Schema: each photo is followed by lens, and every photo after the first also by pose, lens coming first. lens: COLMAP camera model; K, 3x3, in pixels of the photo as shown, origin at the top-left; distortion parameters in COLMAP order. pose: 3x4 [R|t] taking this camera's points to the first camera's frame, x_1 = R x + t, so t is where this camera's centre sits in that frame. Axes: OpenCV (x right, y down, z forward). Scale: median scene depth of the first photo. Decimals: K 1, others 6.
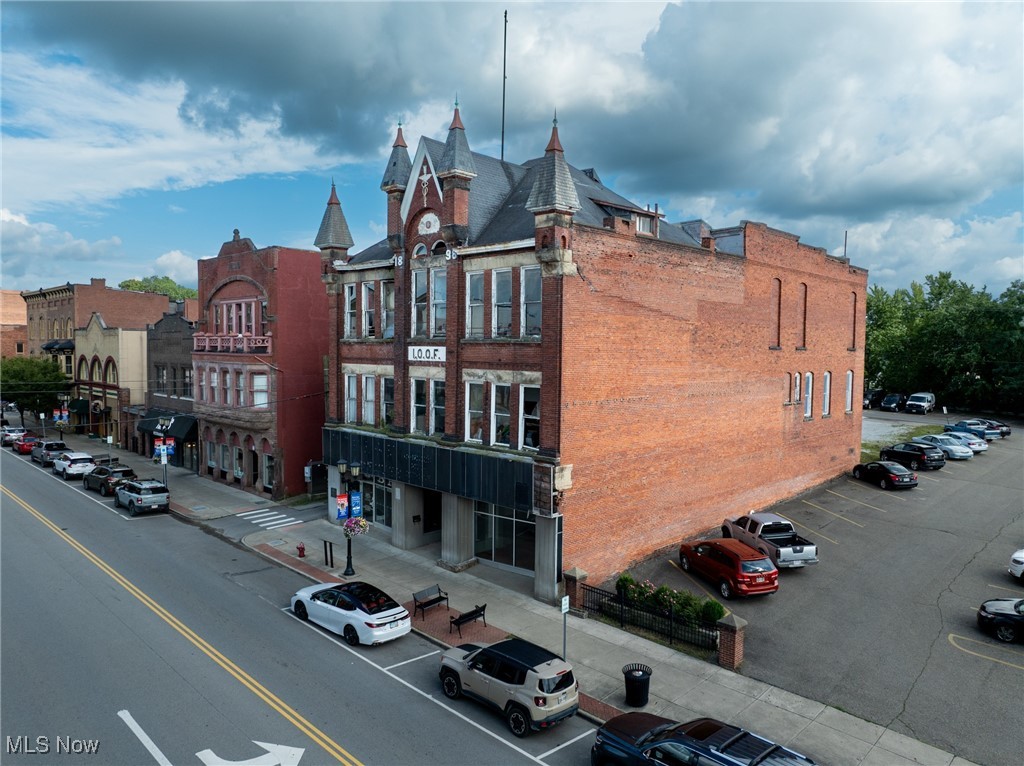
lens RADIAL K [[723.2, 0, 510.8], [0, 723.2, 384.5], [0, 0, 1]] dist [-0.039220, 0.011331]
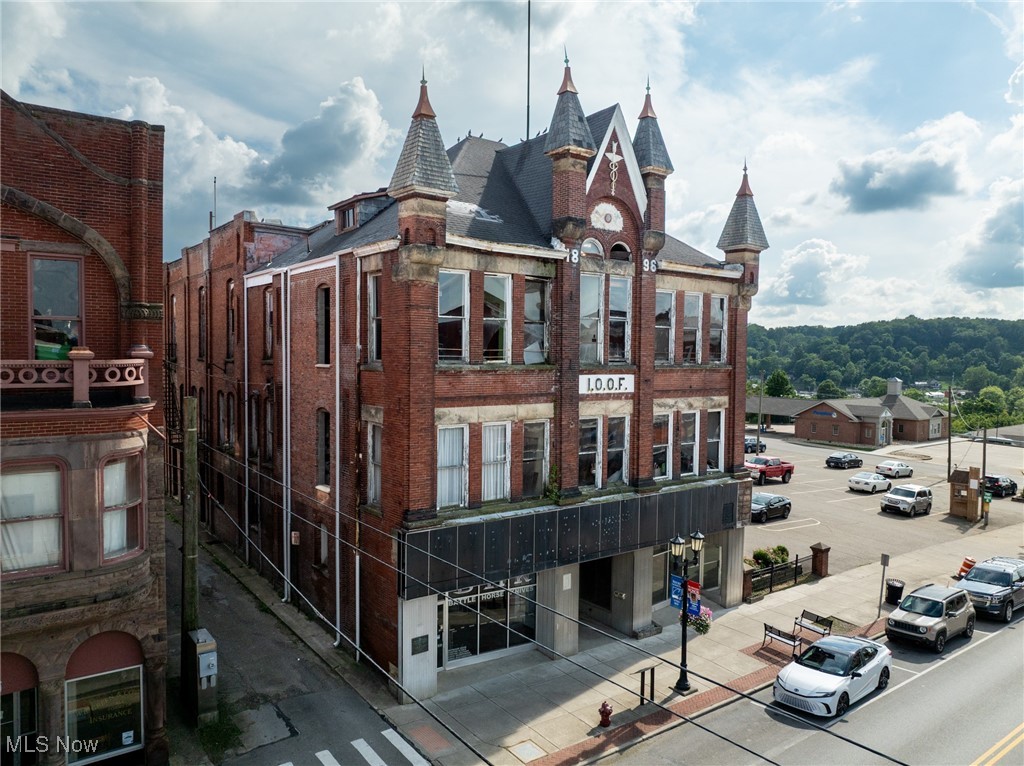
lens RADIAL K [[723.2, 0, 515.2], [0, 723.2, 385.7], [0, 0, 1]] dist [-0.039220, 0.011331]
pose [[0.136359, -0.053235, 0.989228, -0.903397], [0.041006, 0.998003, 0.048055, -0.082708], [-0.989810, 0.034012, 0.138270, 0.995943]]
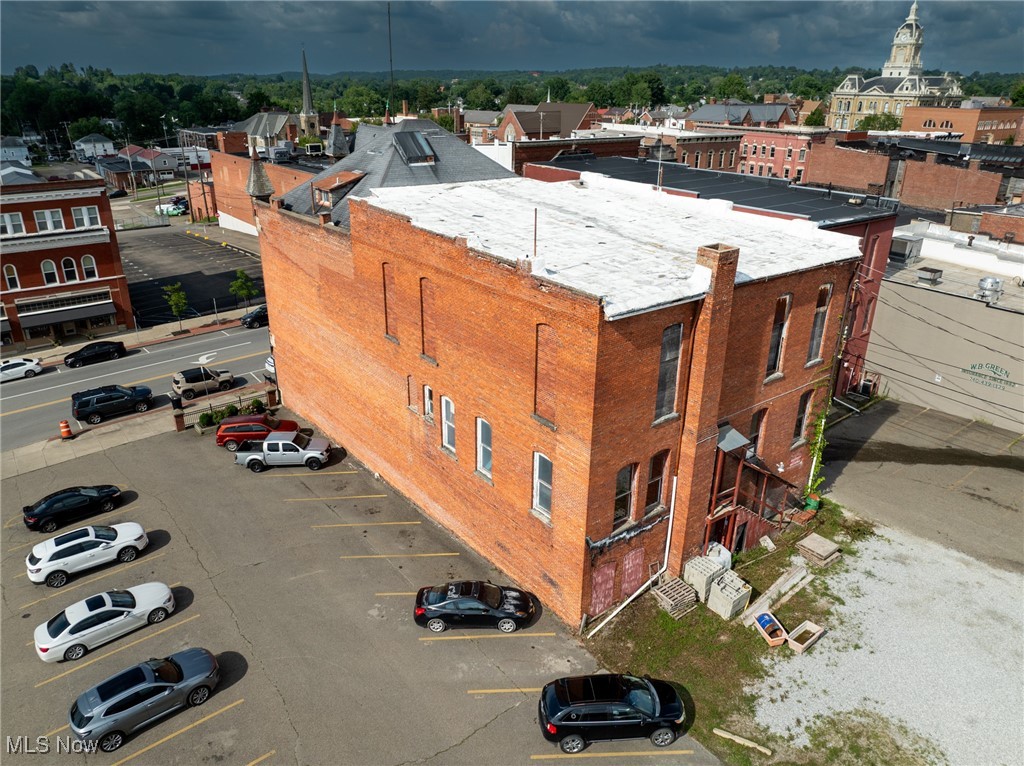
lens RADIAL K [[723.2, 0, 504.6], [0, 723.2, 388.1], [0, 0, 1]] dist [-0.039220, 0.011331]
pose [[-0.140185, 0.375819, -0.916029, 1.461493], [-0.060976, 0.920131, 0.386833, -0.430151], [0.988246, 0.110084, -0.106072, 1.517620]]
